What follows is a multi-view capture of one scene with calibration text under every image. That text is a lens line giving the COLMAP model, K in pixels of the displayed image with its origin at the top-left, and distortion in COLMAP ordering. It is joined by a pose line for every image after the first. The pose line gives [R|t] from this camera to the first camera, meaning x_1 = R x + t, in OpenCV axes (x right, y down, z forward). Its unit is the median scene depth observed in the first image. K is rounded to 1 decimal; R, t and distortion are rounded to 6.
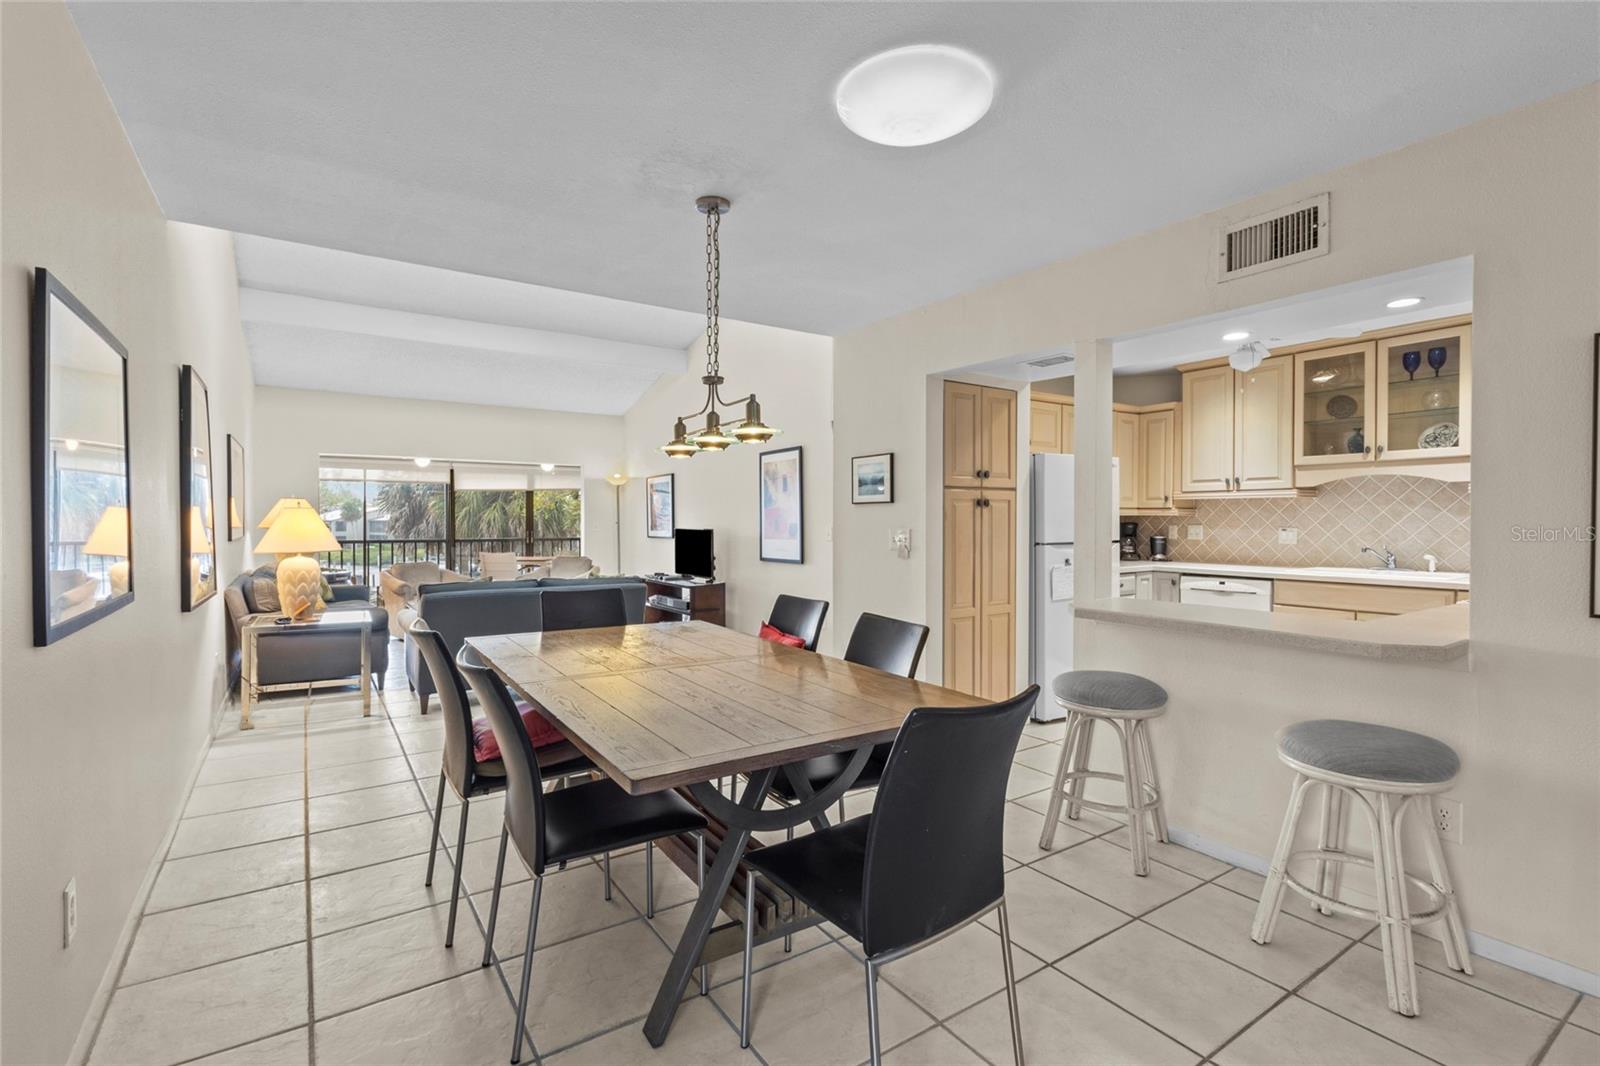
lens RADIAL K [[743.0, 0, 793.6], [0, 743.0, 530.2], [0, 0, 1]] dist [0.002431, 0.003637]
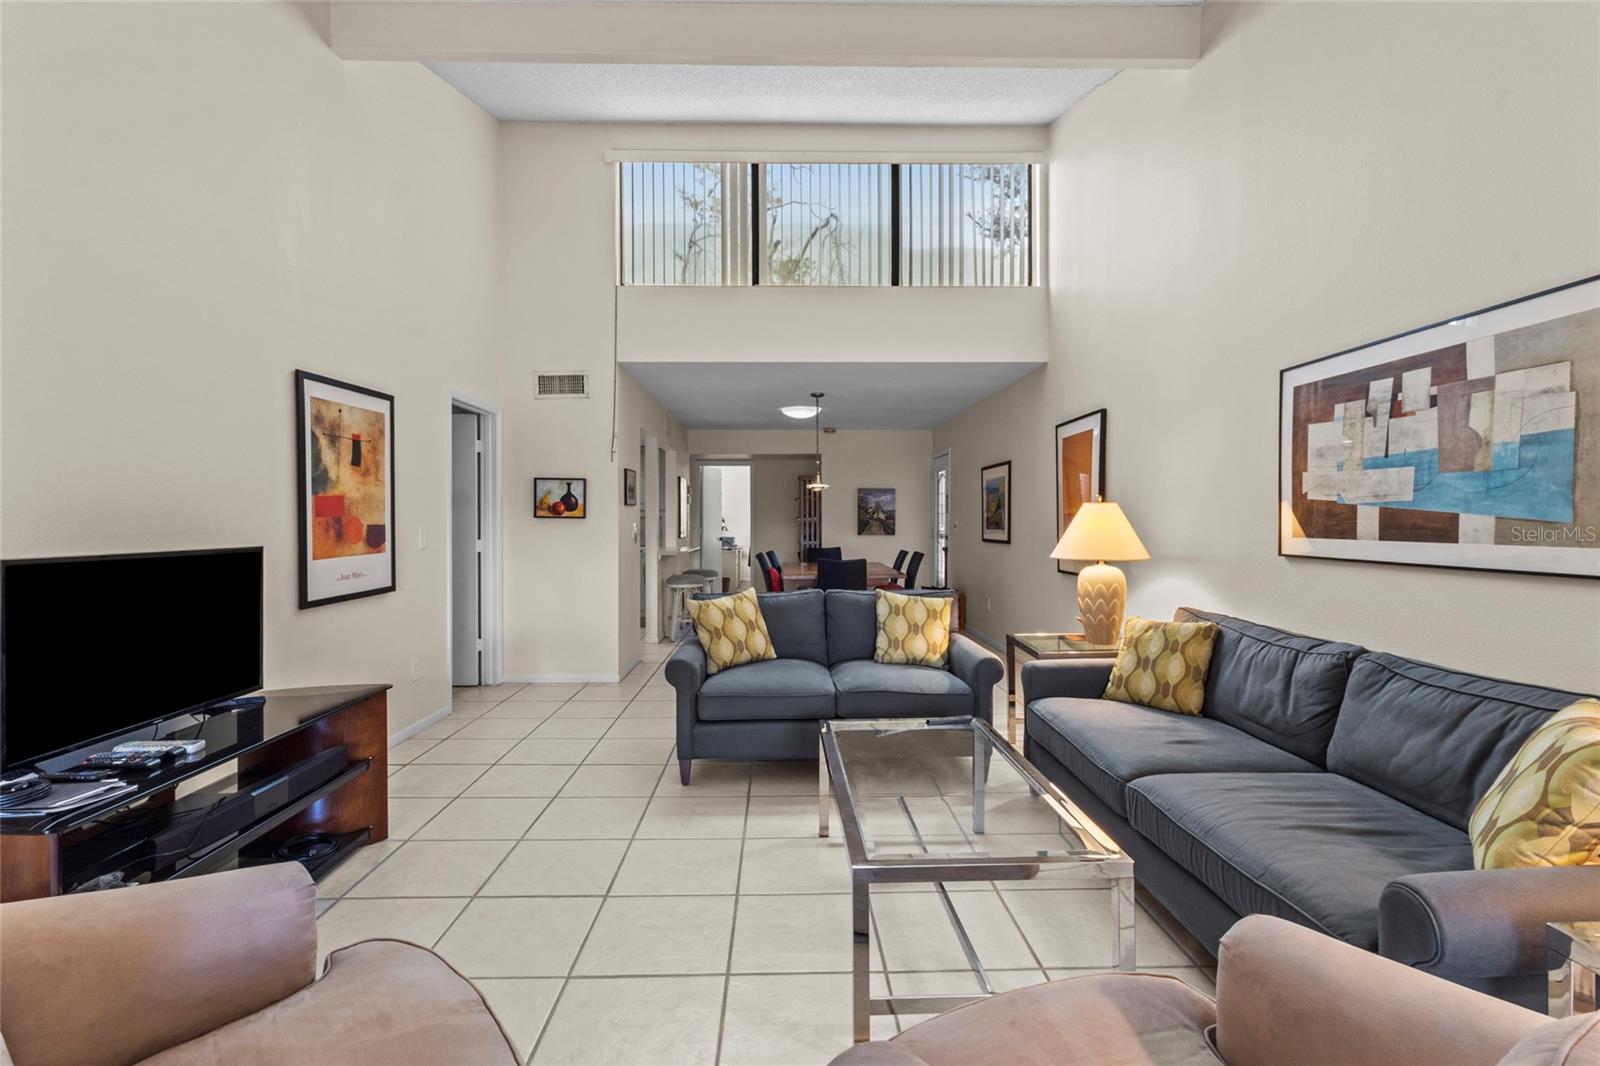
lens RADIAL K [[743.0, 0, 789.1], [0, 743.0, 531.2], [0, 0, 1]] dist [0.002431, 0.003637]
pose [[-0.837570, -0.010712, 0.546225, -0.767103], [0.008036, 0.999458, 0.031922, -0.026505], [-0.546271, 0.031126, -0.837030, 1.730955]]
